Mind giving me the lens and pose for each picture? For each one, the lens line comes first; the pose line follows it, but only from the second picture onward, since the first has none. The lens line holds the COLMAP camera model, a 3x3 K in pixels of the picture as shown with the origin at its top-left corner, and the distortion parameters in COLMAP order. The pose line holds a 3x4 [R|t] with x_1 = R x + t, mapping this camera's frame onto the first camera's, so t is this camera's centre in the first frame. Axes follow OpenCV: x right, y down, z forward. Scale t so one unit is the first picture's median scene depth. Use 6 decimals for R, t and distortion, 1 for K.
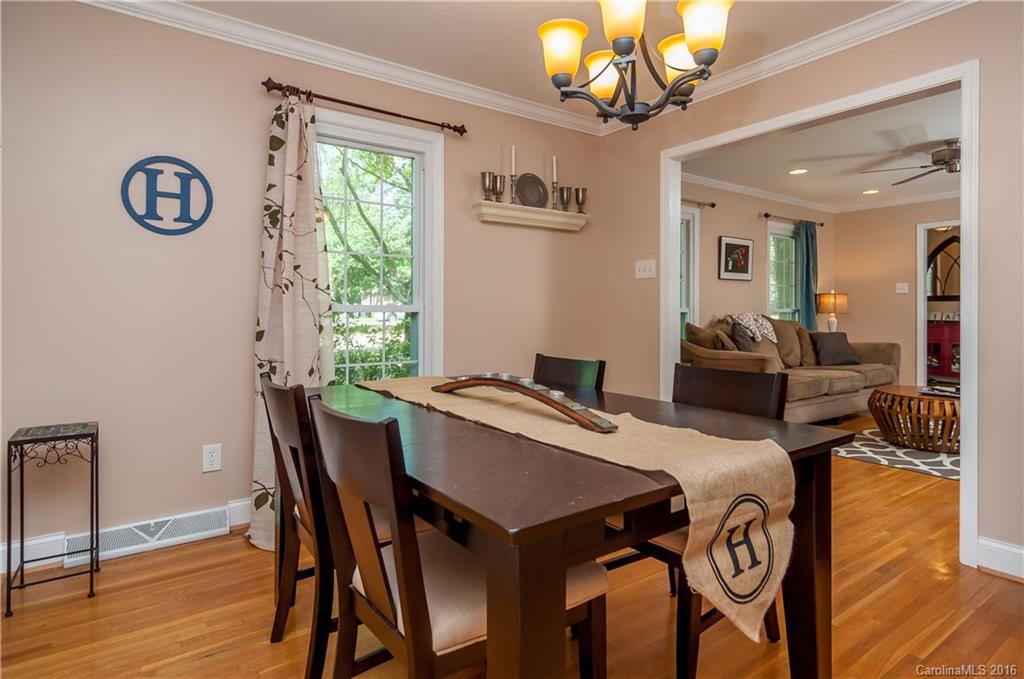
lens RADIAL K [[566.2, 0, 513.8], [0, 566.2, 340.0], [0, 0, 1]] dist [-0.002757, 0.001526]
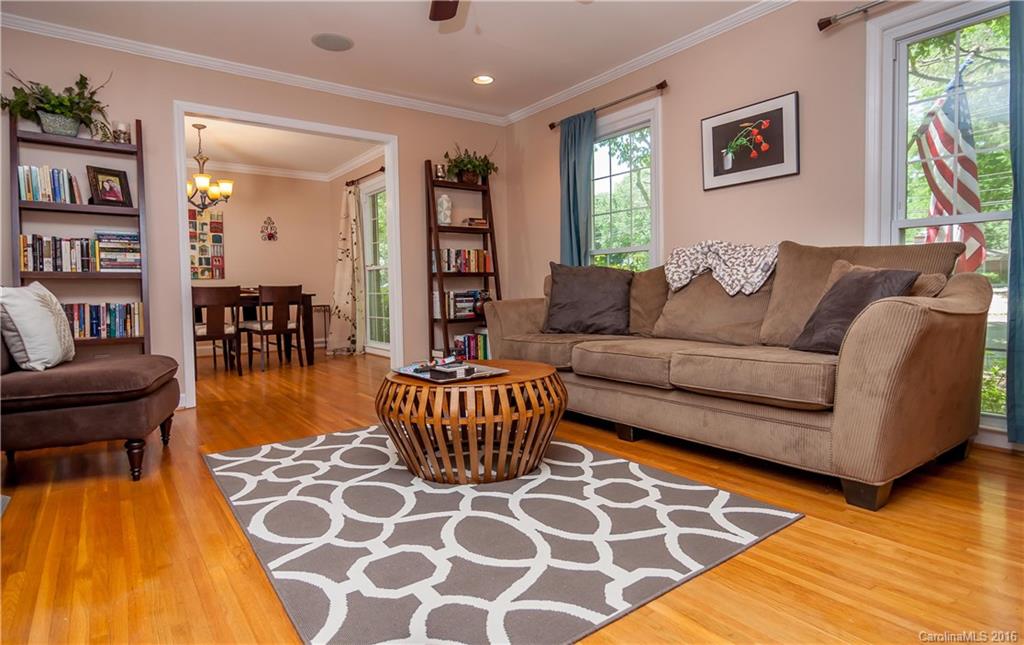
lens RADIAL K [[555.8, 0, 514.0], [0, 555.8, 313.7], [0, 0, 1]] dist [-0.006323, -0.001342]
pose [[0.005437, 0.035389, -0.999359, 2.181749], [-0.034689, 0.998779, 0.035180, 0.027730], [0.999383, 0.034475, 0.006658, 1.782768]]
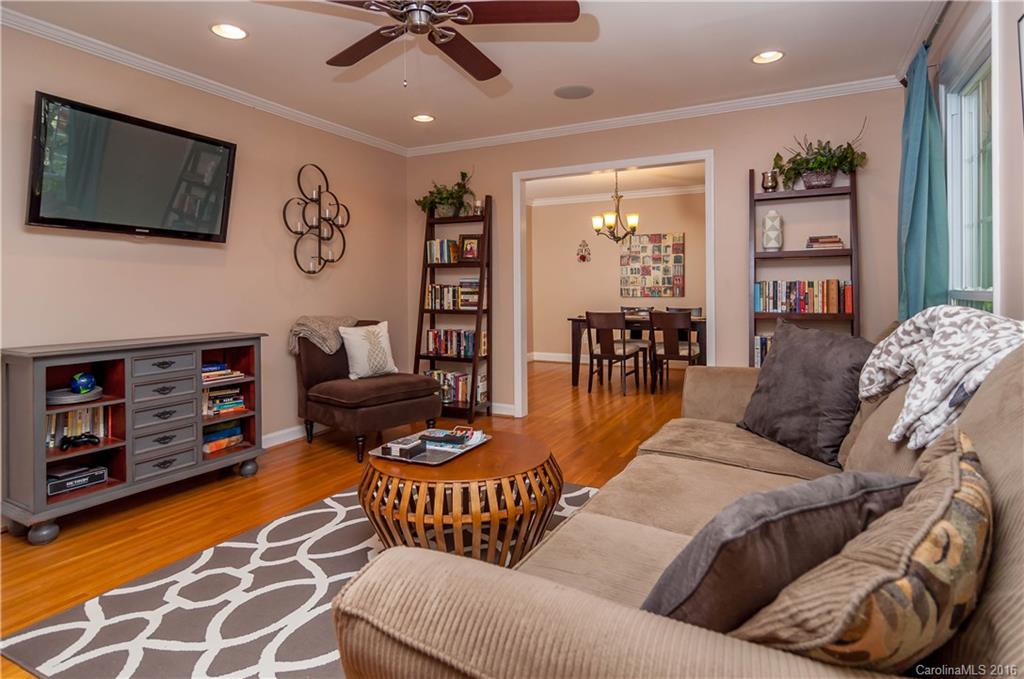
lens RADIAL K [[566.2, 0, 506.0], [0, 566.2, 293.3], [0, 0, 1]] dist [-0.002757, 0.001526]
pose [[-0.899587, 0.002295, -0.436735, 1.572303], [-0.023198, 0.998323, 0.053030, -0.141844], [0.436124, 0.057836, -0.898026, 2.552561]]
